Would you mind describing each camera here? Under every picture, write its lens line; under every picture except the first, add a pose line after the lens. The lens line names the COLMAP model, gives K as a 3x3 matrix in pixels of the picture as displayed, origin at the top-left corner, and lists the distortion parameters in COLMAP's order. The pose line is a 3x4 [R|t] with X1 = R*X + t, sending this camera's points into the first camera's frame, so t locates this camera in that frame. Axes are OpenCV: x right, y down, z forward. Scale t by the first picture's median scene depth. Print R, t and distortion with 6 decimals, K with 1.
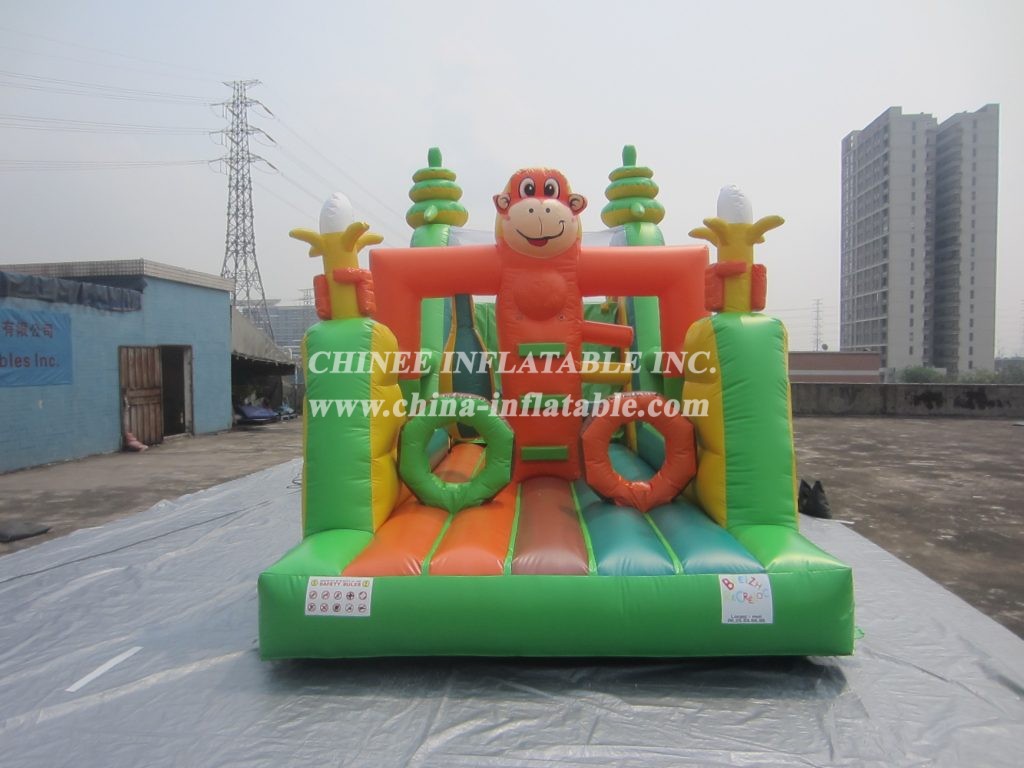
lens RADIAL K [[740.5, 0, 494.7], [0, 740.5, 386.0], [0, 0, 1]] dist [-0.009568, -0.009912]
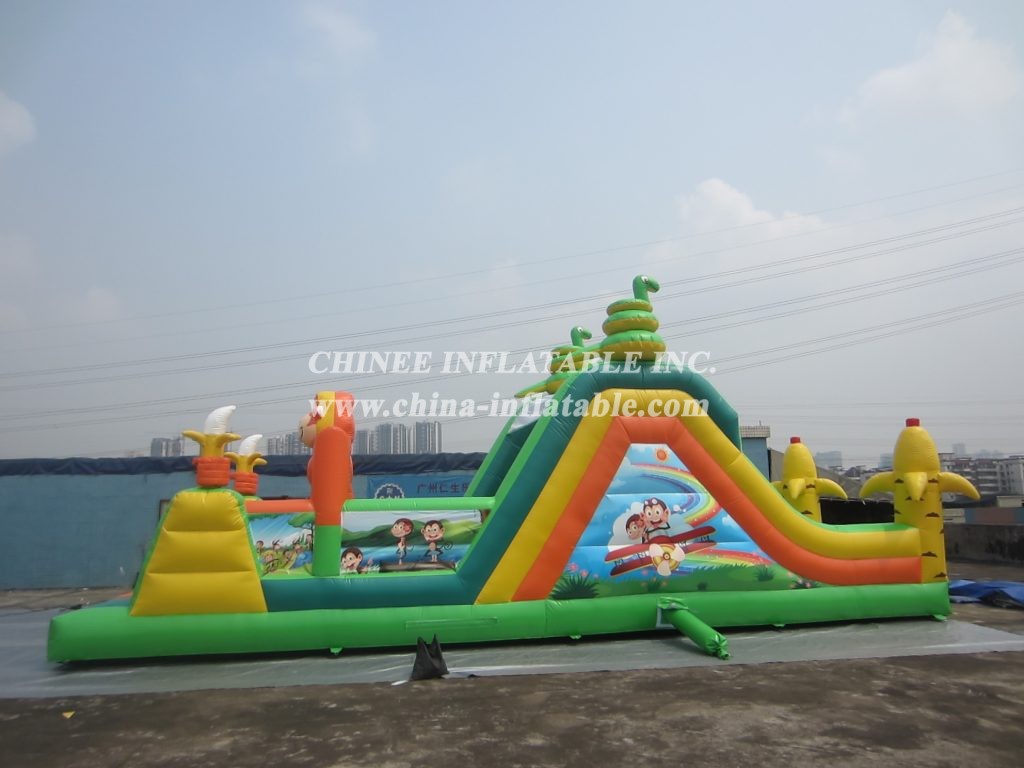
lens RADIAL K [[740.5, 0, 494.7], [0, 740.5, 386.0], [0, 0, 1]] dist [-0.009568, -0.009912]
pose [[0.244056, -0.155927, -0.957143, 0.771572], [-0.012943, 0.986377, -0.163989, -0.023523], [0.969675, 0.052411, 0.238713, 0.446332]]
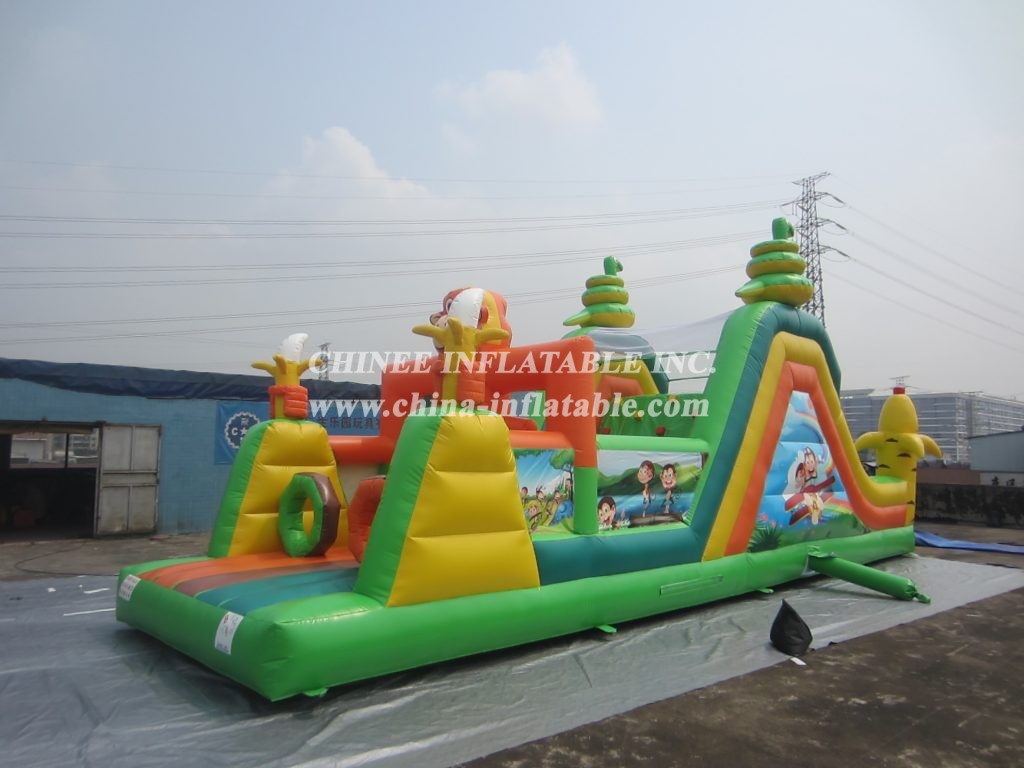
lens RADIAL K [[740.5, 0, 494.7], [0, 740.5, 386.0], [0, 0, 1]] dist [-0.009568, -0.009912]
pose [[0.719062, -0.043450, -0.693587, 0.413254], [-0.043356, 0.993295, -0.107174, -0.006689], [0.693593, 0.107135, 0.712356, 0.090067]]
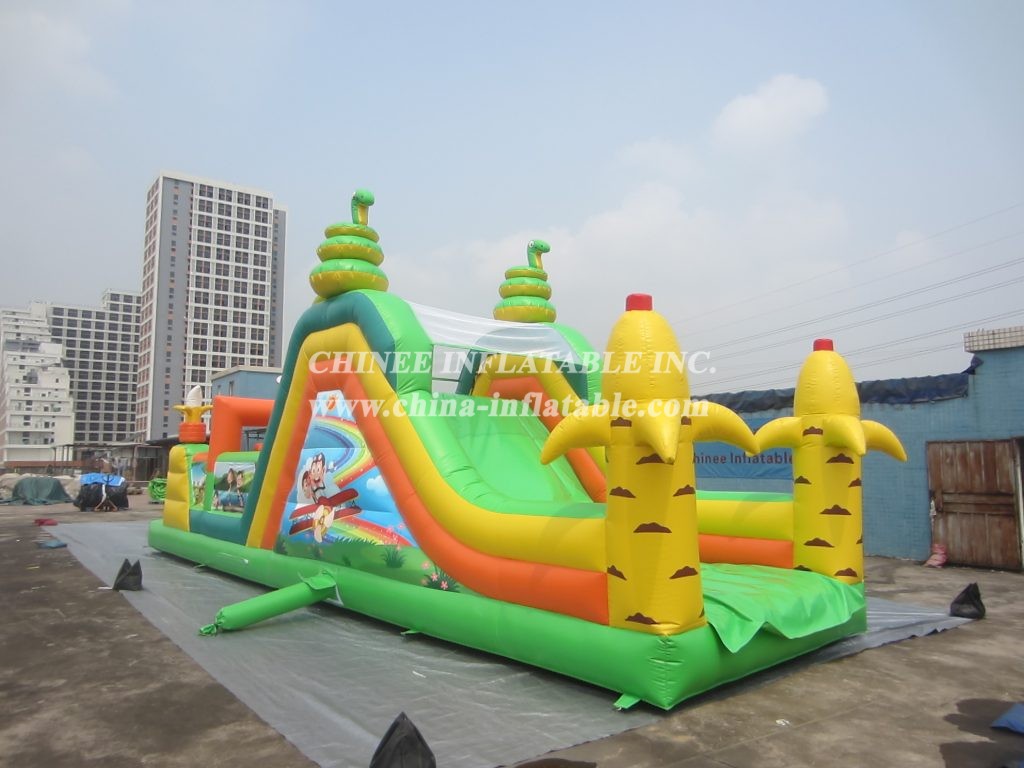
lens RADIAL K [[740.5, 0, 494.7], [0, 740.5, 386.0], [0, 0, 1]] dist [-0.009568, -0.009912]
pose [[-0.733595, -0.060789, -0.676862, 0.452349], [-0.015094, 0.997203, -0.073199, -0.046990], [0.679419, -0.043482, -0.732461, 1.260739]]
